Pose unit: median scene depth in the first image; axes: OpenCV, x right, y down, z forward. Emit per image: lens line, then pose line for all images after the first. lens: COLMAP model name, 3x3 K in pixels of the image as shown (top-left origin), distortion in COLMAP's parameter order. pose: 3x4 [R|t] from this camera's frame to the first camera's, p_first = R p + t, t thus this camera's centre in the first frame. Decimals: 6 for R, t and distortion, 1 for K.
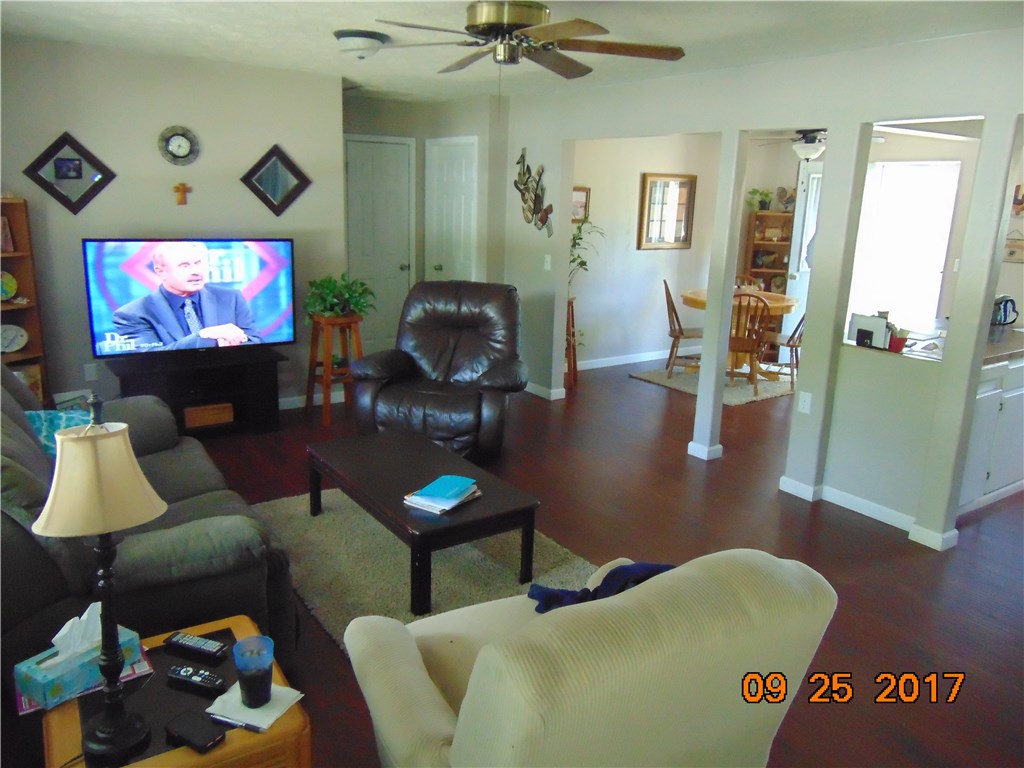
lens RADIAL K [[769.9, 0, 513.0], [0, 769.9, 382.4], [0, 0, 1]] dist [-0.008129, 0.029585]
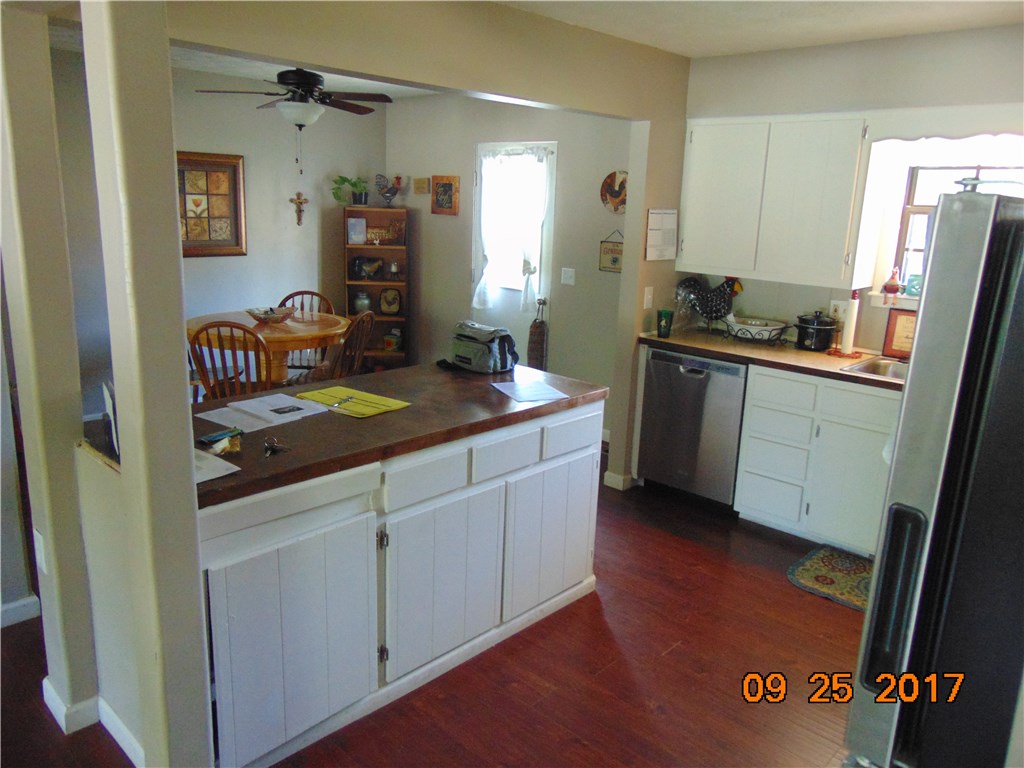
lens RADIAL K [[769.9, 0, 508.0], [0, 769.9, 381.5], [0, 0, 1]] dist [-0.008129, 0.029585]
pose [[0.981481, -0.038905, 0.187569, 0.523763], [0.039595, 0.999216, 0.000070, -0.068374], [-0.187425, 0.007358, 0.982251, 0.359611]]
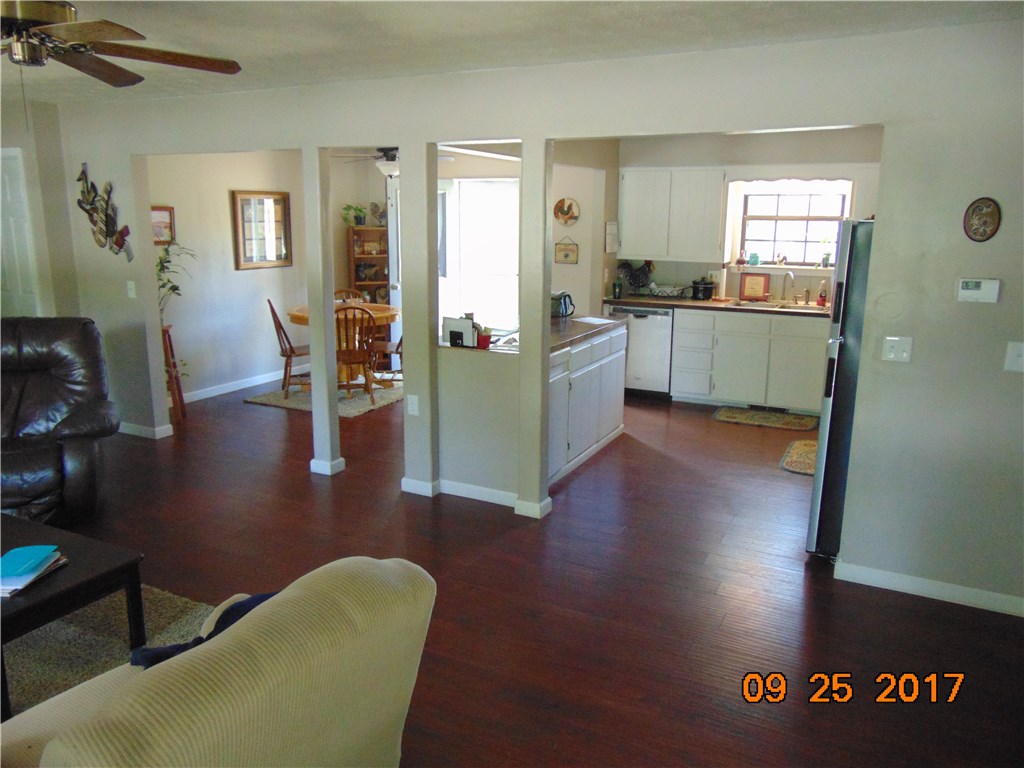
lens RADIAL K [[769.9, 0, 507.3], [0, 769.9, 384.9], [0, 0, 1]] dist [-0.008129, 0.029585]
pose [[0.886073, -0.122281, 0.447127, 0.022015], [0.130183, 0.991403, 0.013145, 0.001581], [-0.444891, 0.046561, 0.894374, -0.002523]]
